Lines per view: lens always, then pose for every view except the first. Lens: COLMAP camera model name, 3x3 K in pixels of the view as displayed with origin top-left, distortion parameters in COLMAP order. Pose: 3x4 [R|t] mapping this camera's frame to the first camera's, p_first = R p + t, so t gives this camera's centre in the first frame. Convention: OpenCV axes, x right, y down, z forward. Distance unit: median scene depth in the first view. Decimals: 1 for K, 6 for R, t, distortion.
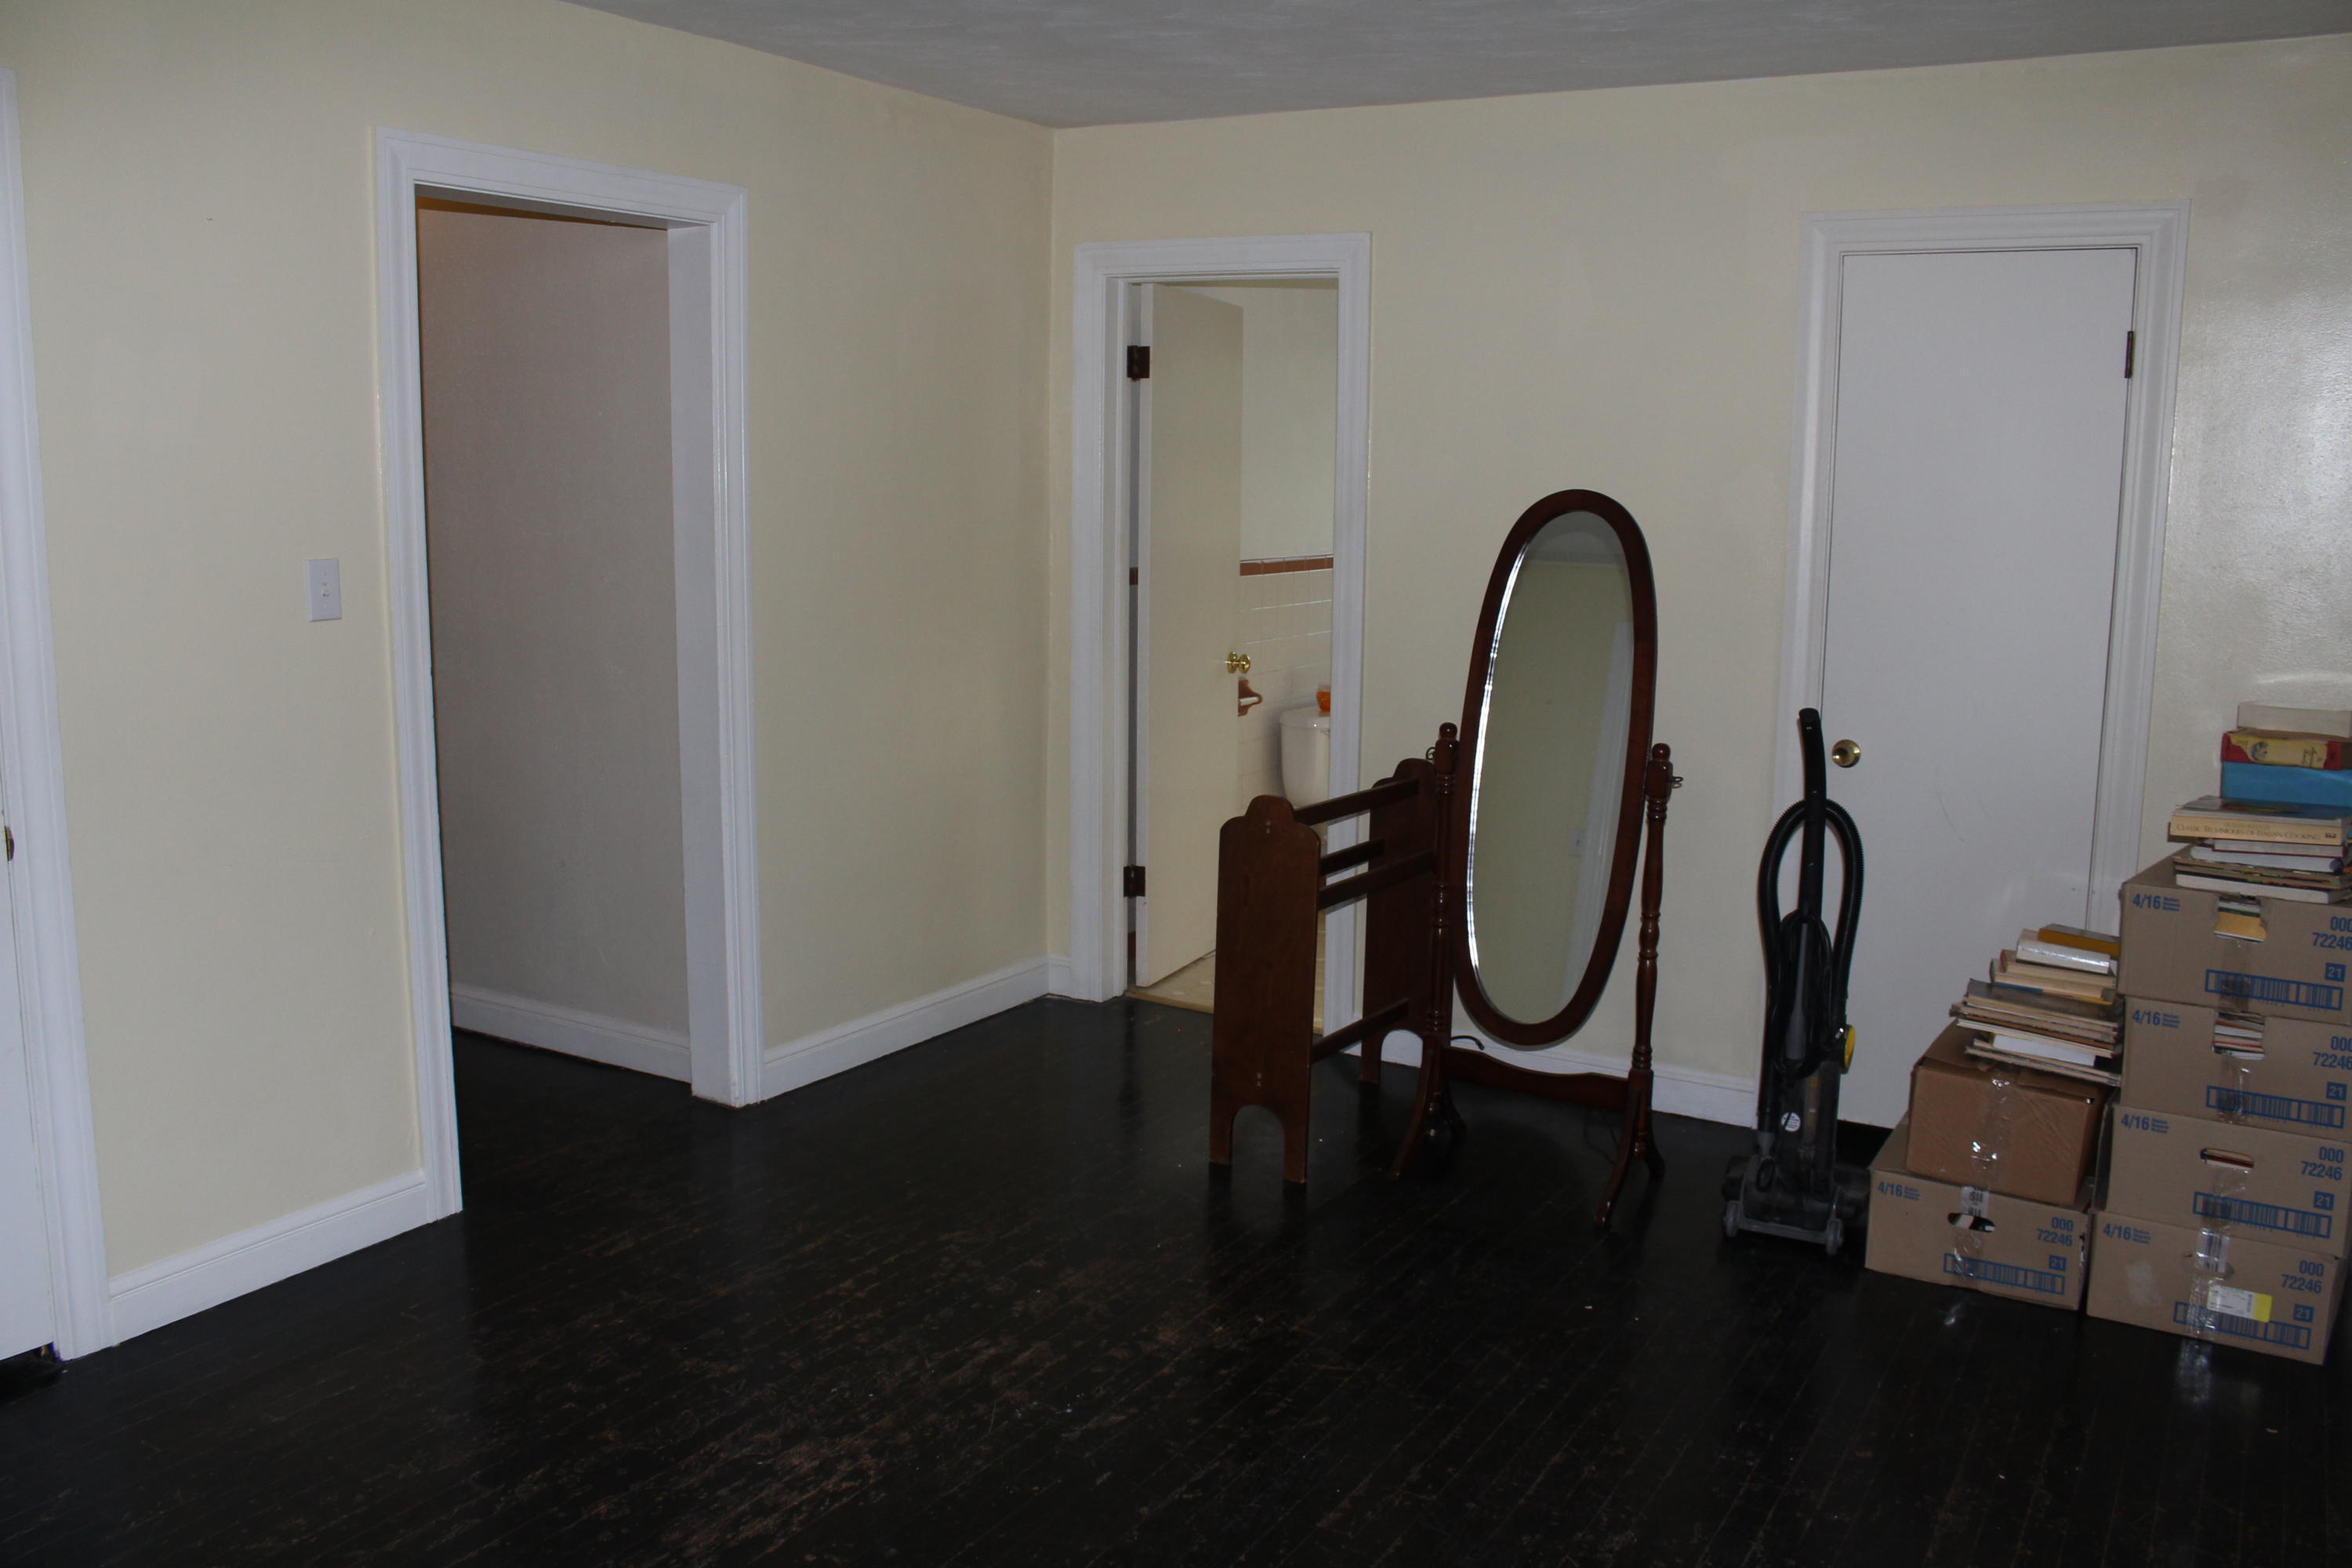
lens RADIAL K [[1941.4, 0, 1176.3], [0, 1941.4, 764.9], [0, 0, 1]] dist [-0.150868, 0.116790]
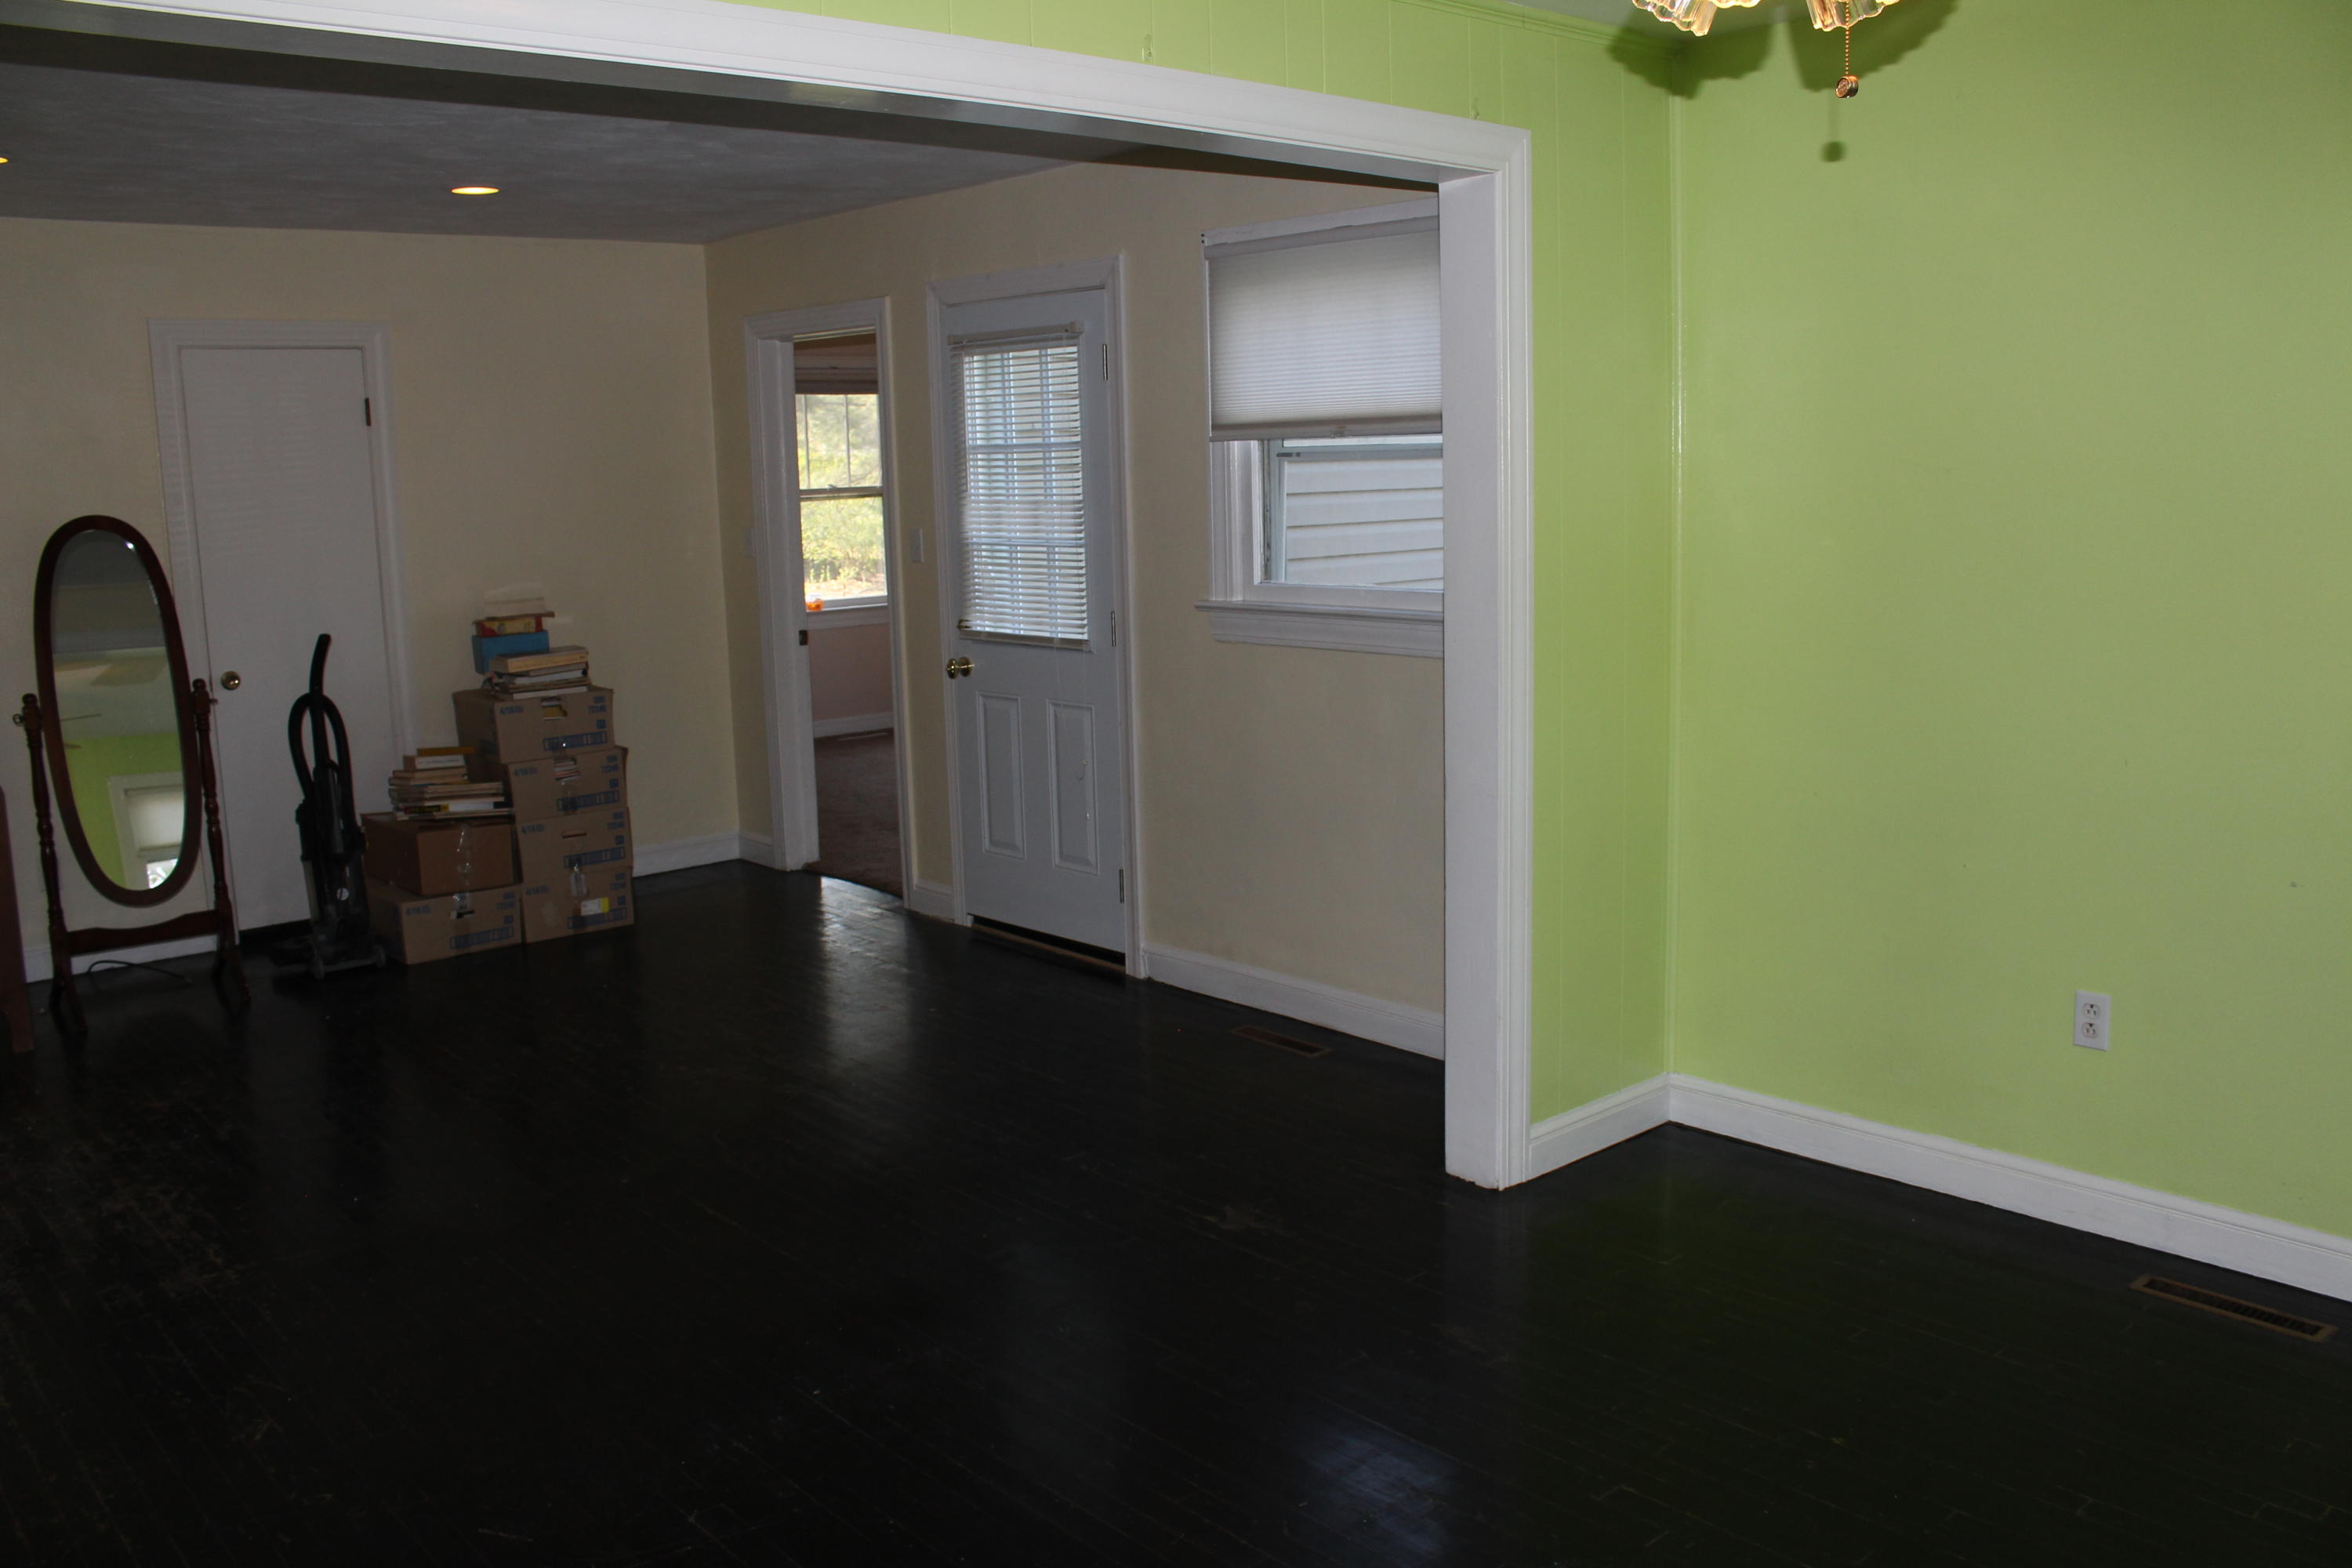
lens RADIAL K [[1941.4, 0, 1177.4], [0, 1941.4, 770.2], [0, 0, 1]] dist [-0.150868, 0.116790]
pose [[0.287506, -0.172134, 0.942184, -1.033079], [0.178118, 0.976166, 0.123990, 0.014881], [-0.941071, 0.132172, 0.311314, -0.183333]]
